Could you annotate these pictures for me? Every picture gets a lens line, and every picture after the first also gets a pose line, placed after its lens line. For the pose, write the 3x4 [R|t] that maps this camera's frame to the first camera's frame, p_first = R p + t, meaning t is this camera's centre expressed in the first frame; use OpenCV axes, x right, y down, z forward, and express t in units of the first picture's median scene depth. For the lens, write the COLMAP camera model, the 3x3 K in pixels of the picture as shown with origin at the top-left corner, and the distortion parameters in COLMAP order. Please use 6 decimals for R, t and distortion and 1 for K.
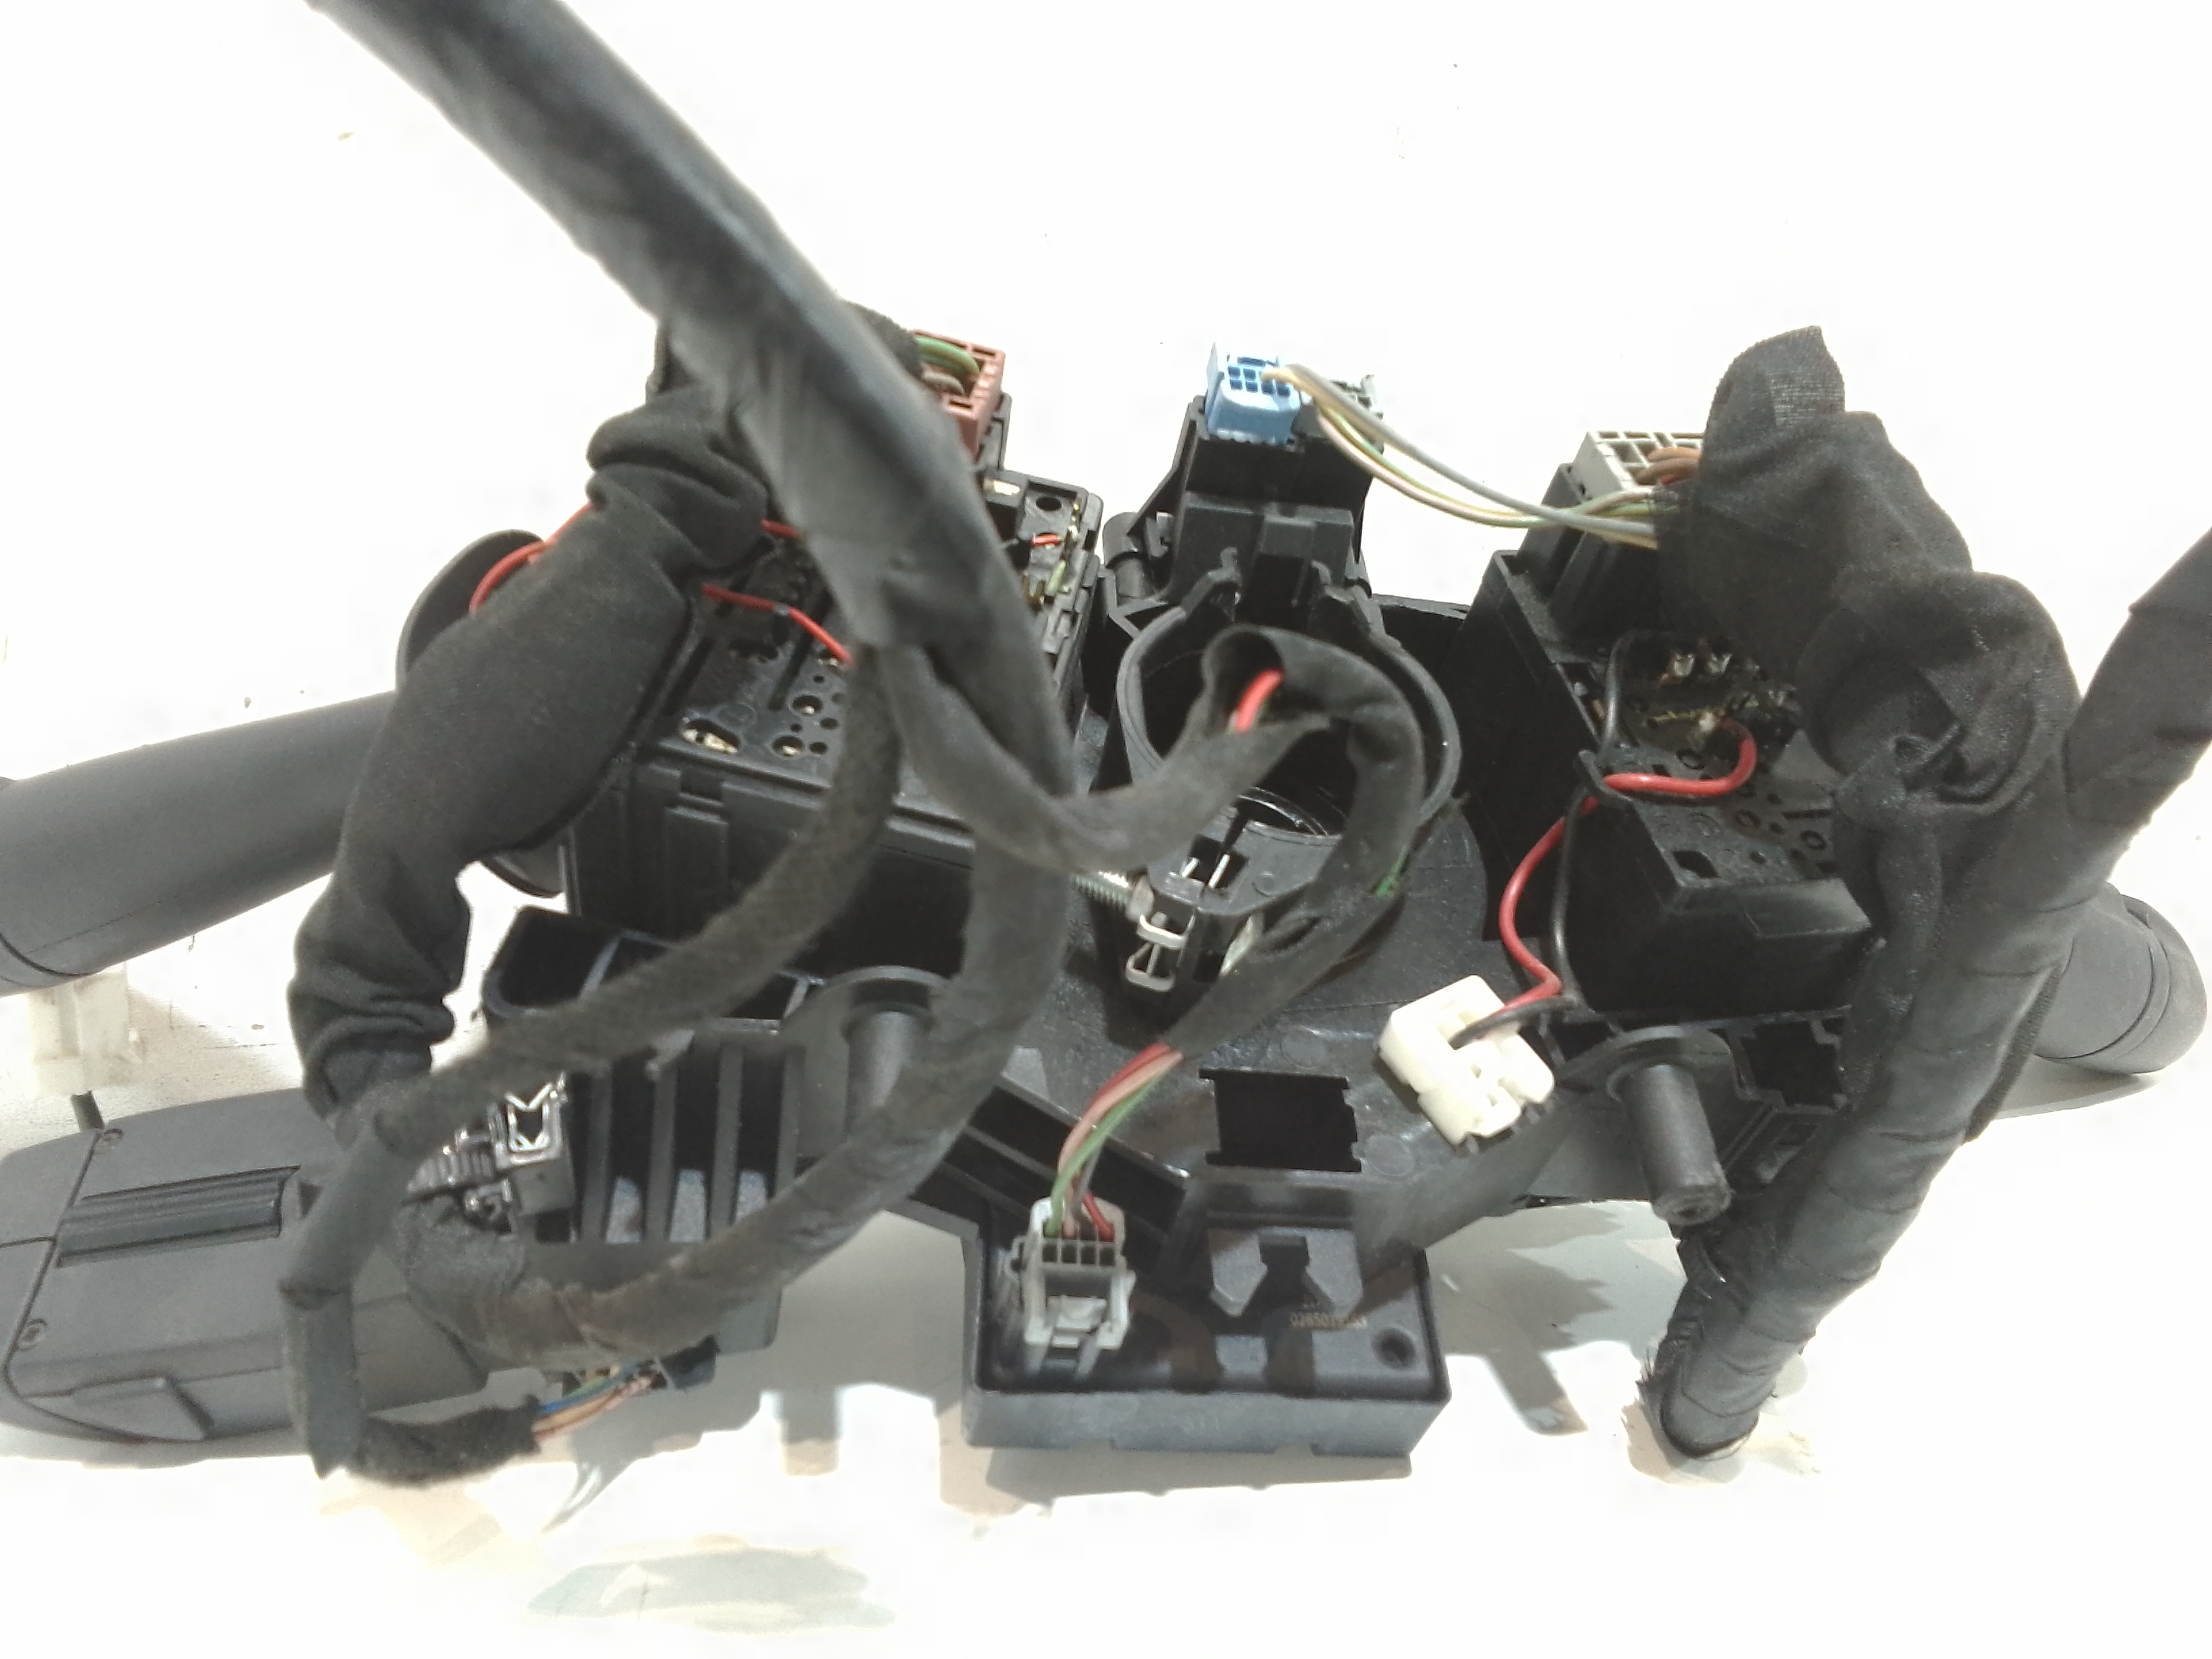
lens RADIAL K [[1677.7, 0, 1123.9], [0, 1677.7, 828.6], [0, 0, 1]] dist [0.061724, -0.097097]
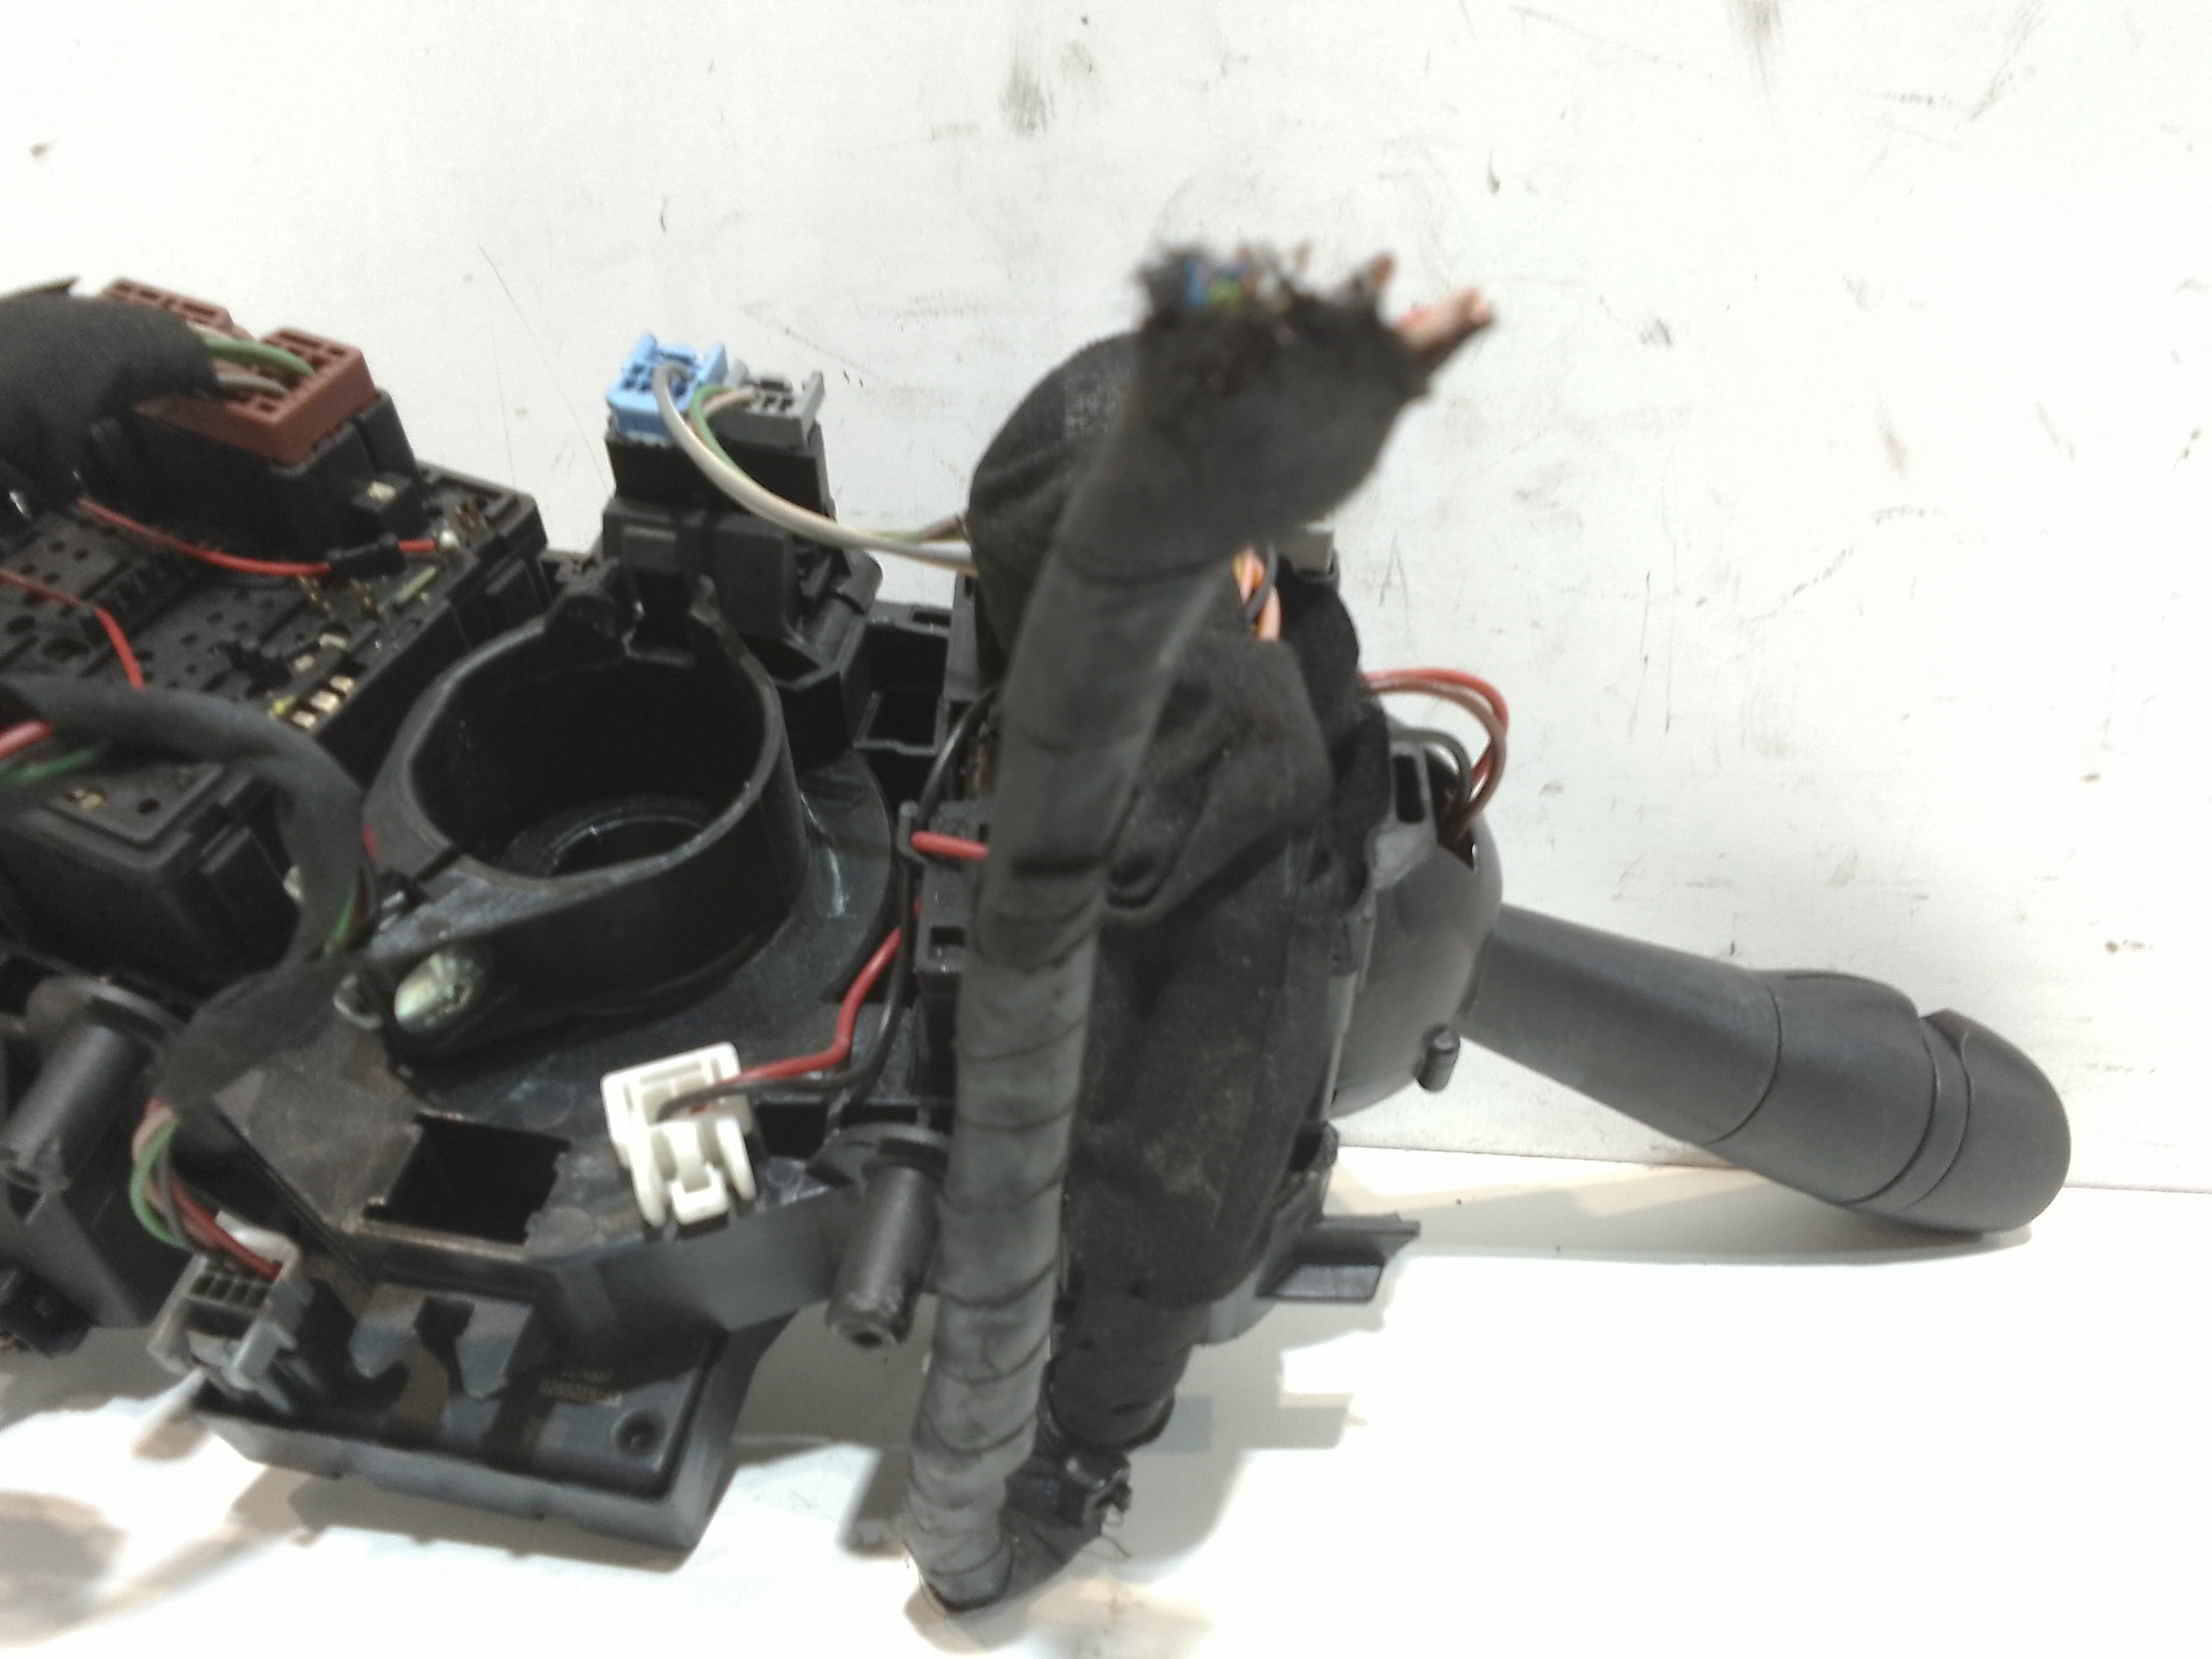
lens RADIAL K [[1677.7, 0, 1123.9], [0, 1677.7, 828.6], [0, 0, 1]] dist [0.061724, -0.097097]
pose [[0.963276, 0.074112, -0.258085, 0.653031], [-0.068797, 0.997192, 0.029576, -0.070672], [0.259552, -0.010734, 0.965669, 0.184071]]
